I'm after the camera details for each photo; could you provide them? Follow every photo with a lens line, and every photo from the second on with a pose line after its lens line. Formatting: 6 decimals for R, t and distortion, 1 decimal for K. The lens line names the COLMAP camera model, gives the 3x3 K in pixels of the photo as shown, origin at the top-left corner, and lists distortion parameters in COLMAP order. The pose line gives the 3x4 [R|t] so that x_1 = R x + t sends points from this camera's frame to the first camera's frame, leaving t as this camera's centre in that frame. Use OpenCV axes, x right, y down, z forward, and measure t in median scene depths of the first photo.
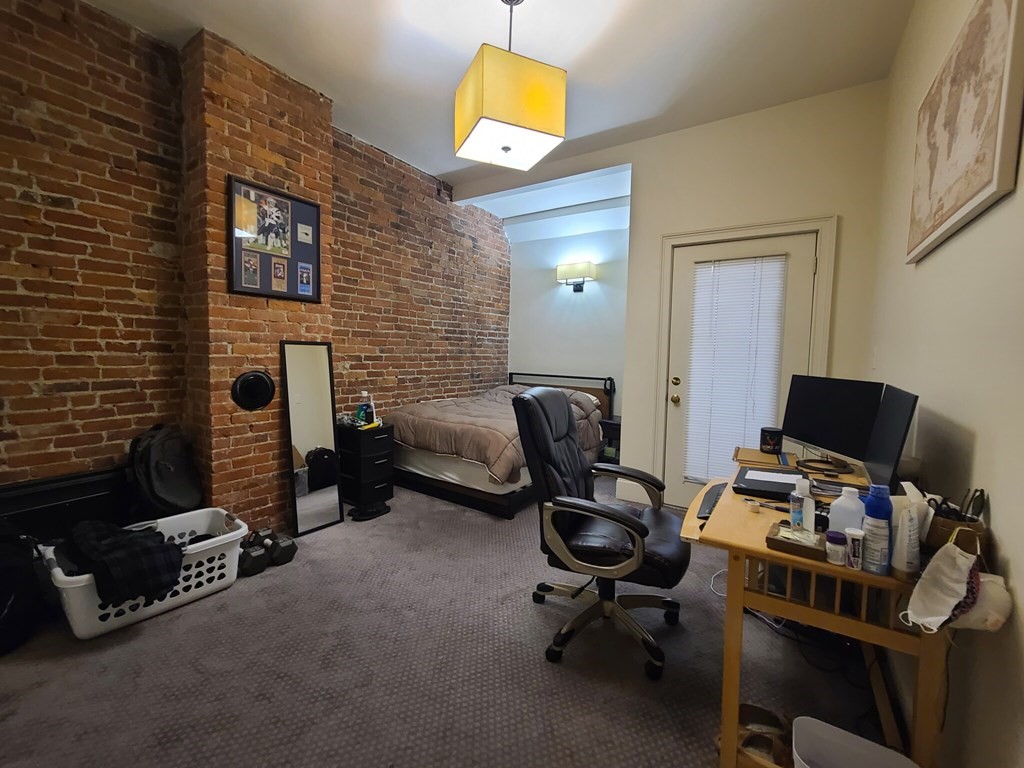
lens RADIAL K [[421.5, 0, 521.3], [0, 421.5, 378.7], [0, 0, 1]] dist [0.002378, -0.002487]
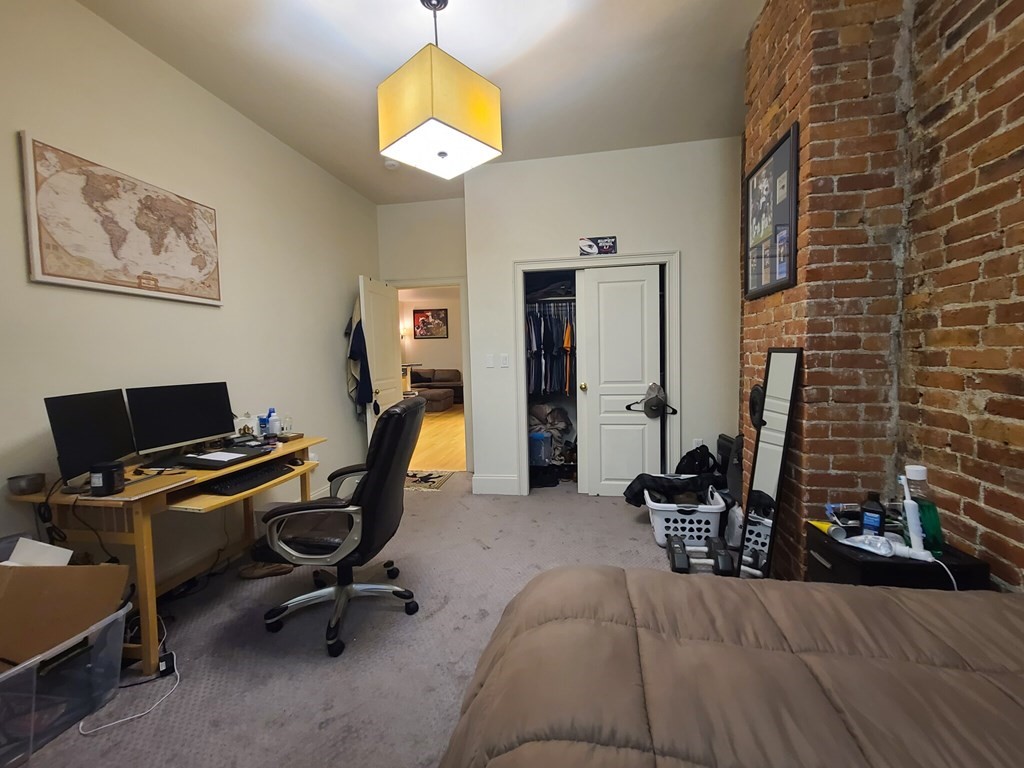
lens RADIAL K [[421.5, 0, 521.3], [0, 421.5, 378.7], [0, 0, 1]] dist [0.002378, -0.002487]
pose [[-0.920324, 0.024520, -0.390389, 0.113100], [-0.022809, 0.992971, 0.116138, -0.086637], [0.390492, 0.115789, -0.913295, 1.196149]]
